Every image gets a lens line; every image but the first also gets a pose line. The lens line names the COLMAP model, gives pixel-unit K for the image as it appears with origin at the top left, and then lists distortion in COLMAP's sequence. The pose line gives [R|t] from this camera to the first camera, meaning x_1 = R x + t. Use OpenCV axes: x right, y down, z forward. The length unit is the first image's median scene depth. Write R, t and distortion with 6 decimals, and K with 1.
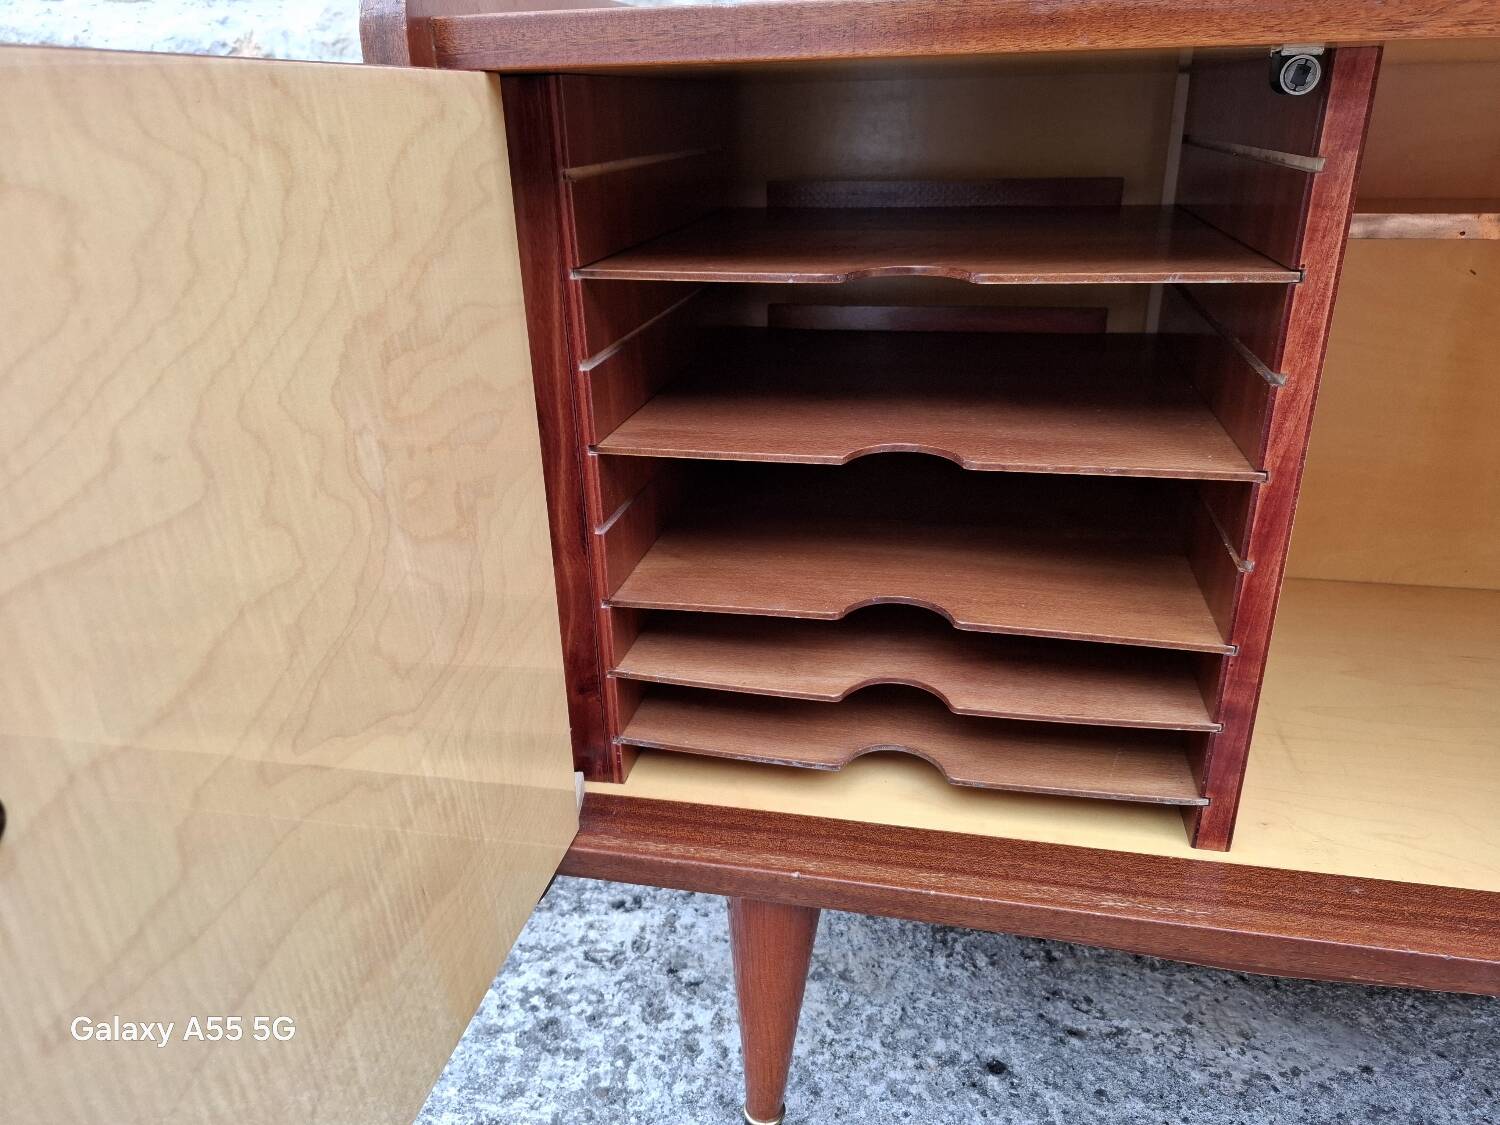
lens RADIAL K [[1045.3, 0, 732.4], [0, 1045.3, 562.2], [0, 0, 1]] dist [0.050323, -0.055611]
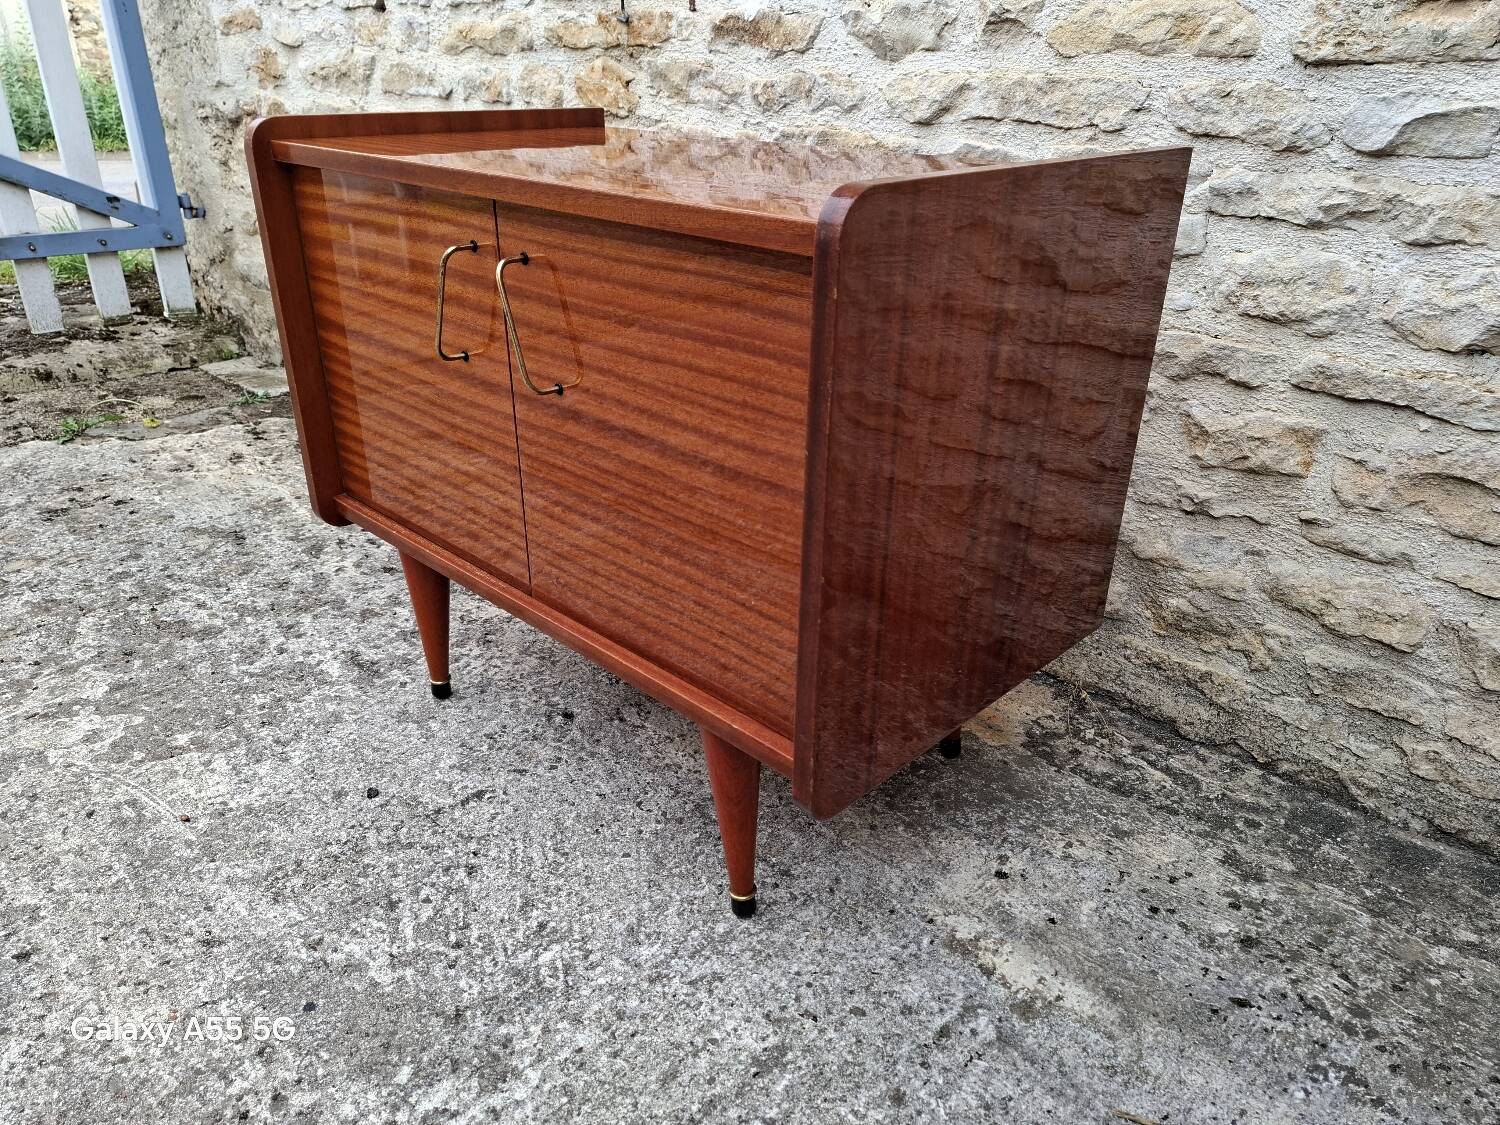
lens RADIAL K [[1045.3, 0, 747.5], [0, 1045.3, 563.4], [0, 0, 1]] dist [0.050323, -0.055611]
pose [[0.852604, 0.263462, -0.451281, 1.233539], [-0.237708, 0.964618, 0.114050, -0.046420], [0.465362, 0.010034, 0.885064, -0.432971]]
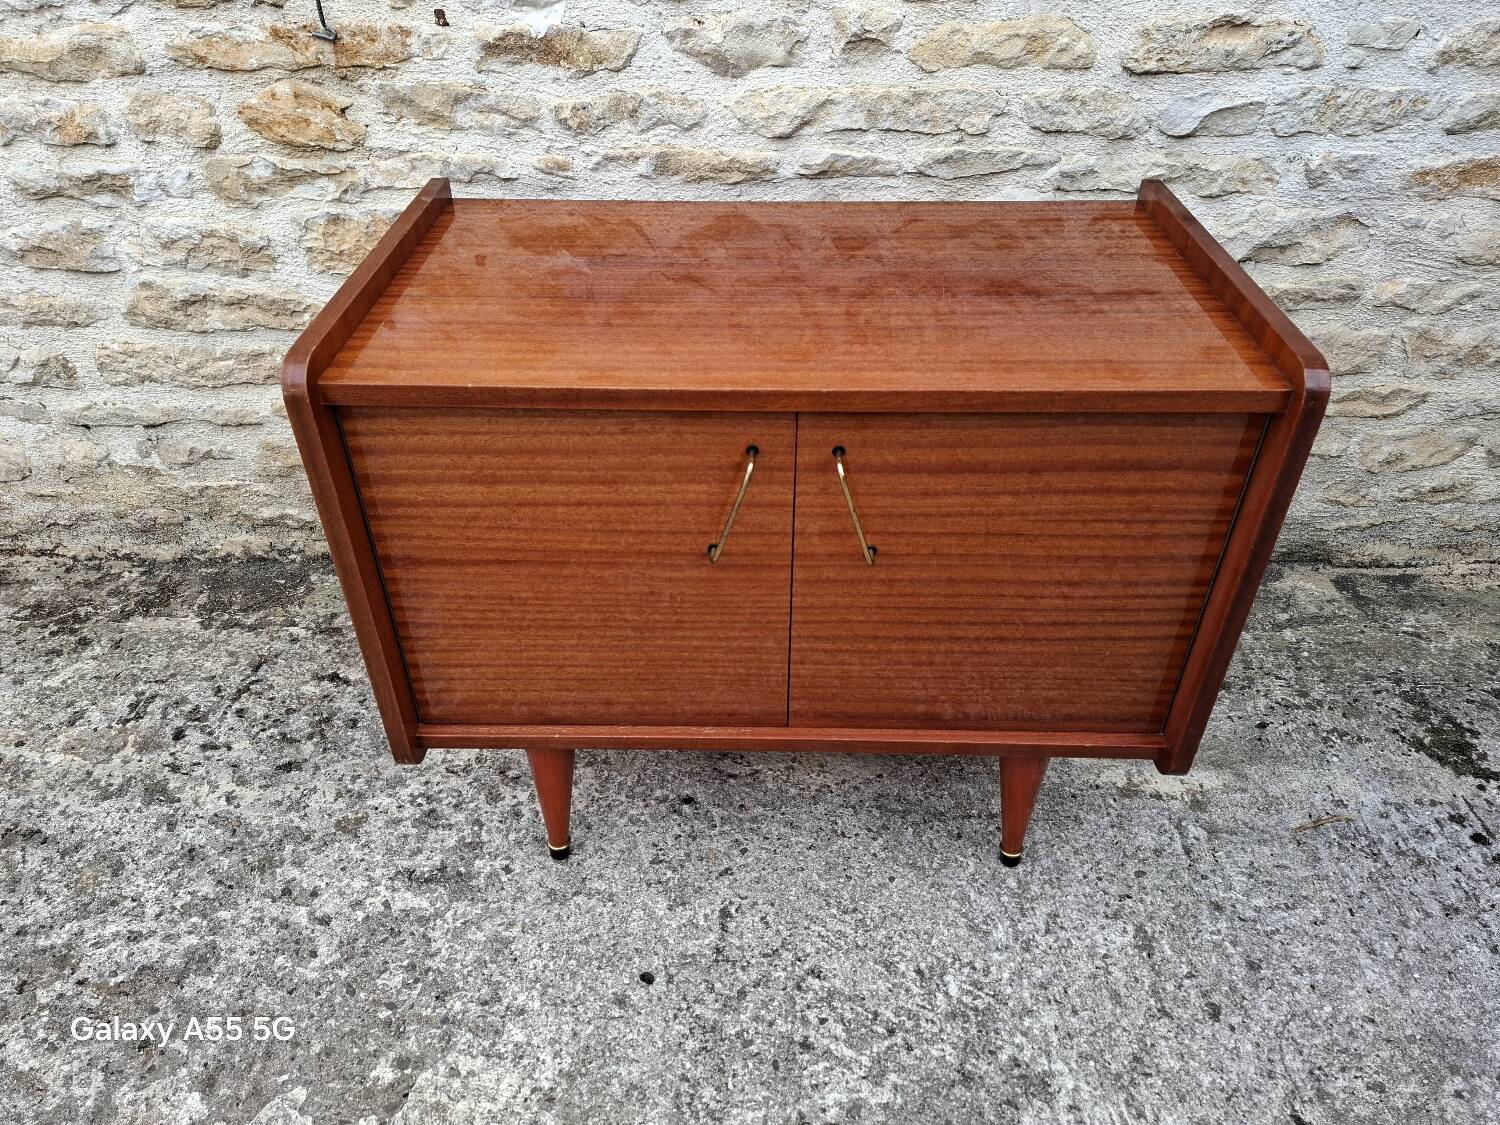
lens RADIAL K [[1045.3, 0, 742.1], [0, 1045.3, 565.6], [0, 0, 1]] dist [0.050323, -0.055611]
pose [[0.980580, -0.098908, 0.169353, 0.074316], [0.054345, 0.966734, 0.249943, -0.358198], [-0.188440, -0.235886, 0.953335, -0.642274]]
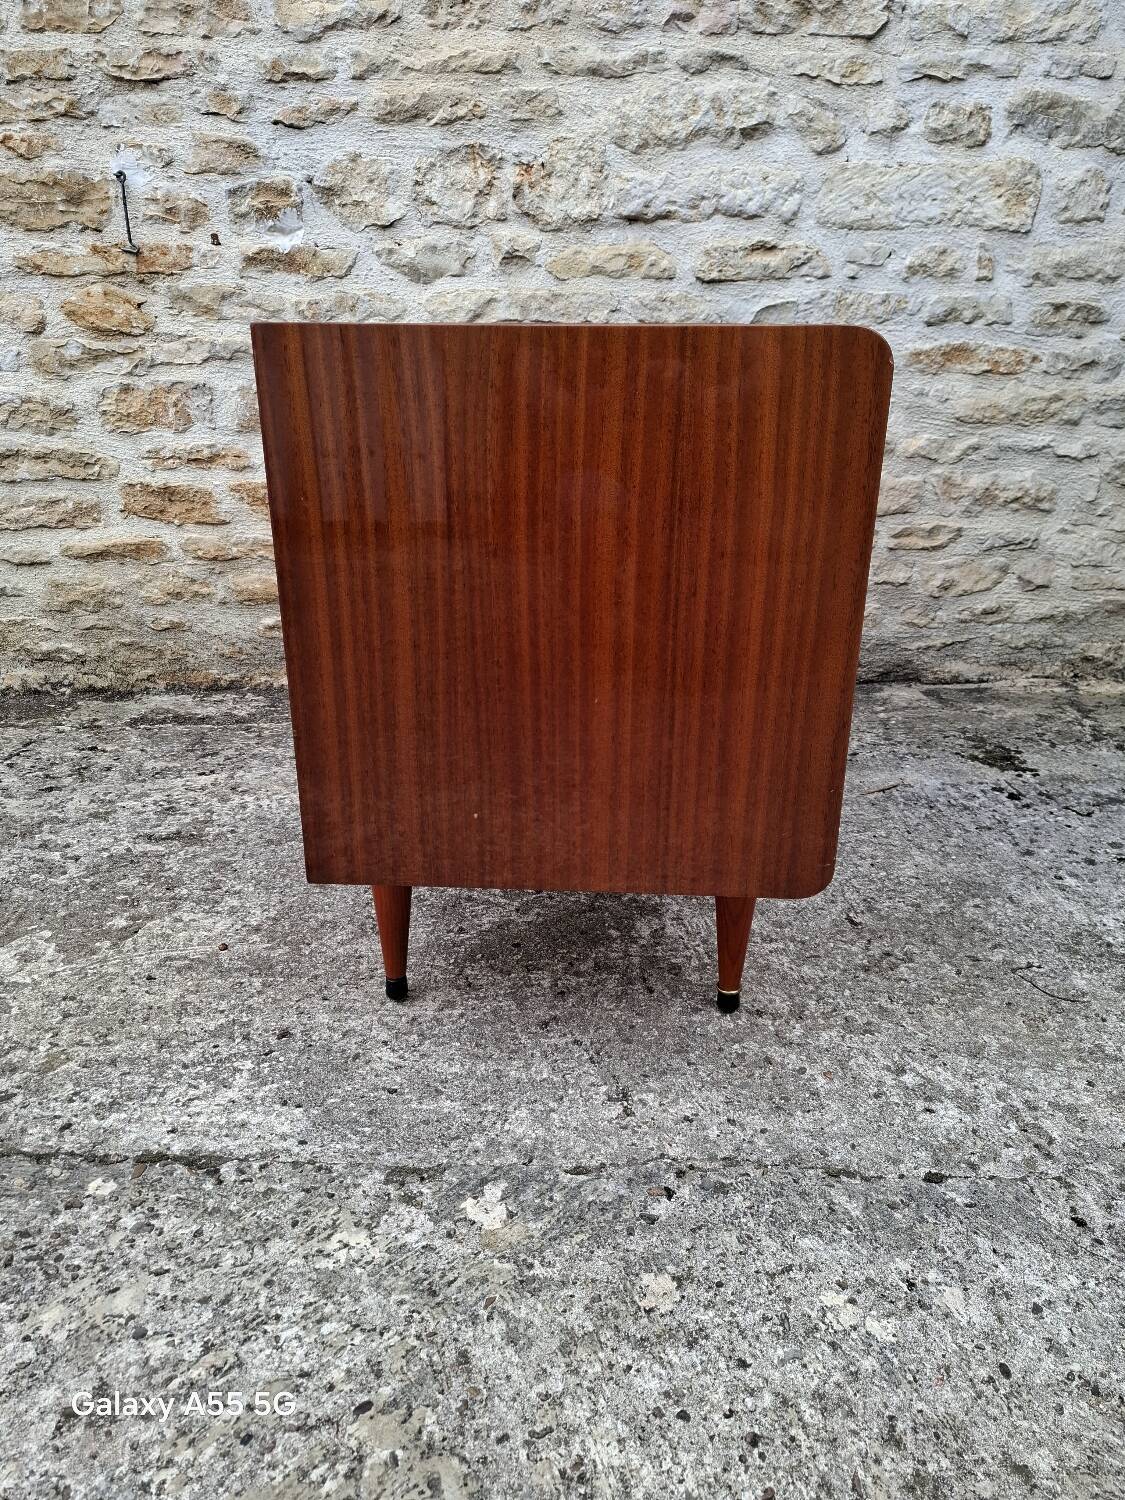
lens RADIAL K [[1045.3, 0, 564.6], [0, 1045.3, 741.1], [0, 0, 1]] dist [0.050323, -0.055611]
pose [[0.967064, -0.067084, 0.245535, 0.076613], [0.071971, 0.997346, -0.010974, 0.407189], [-0.244147, 0.028284, 0.969326, -1.215615]]
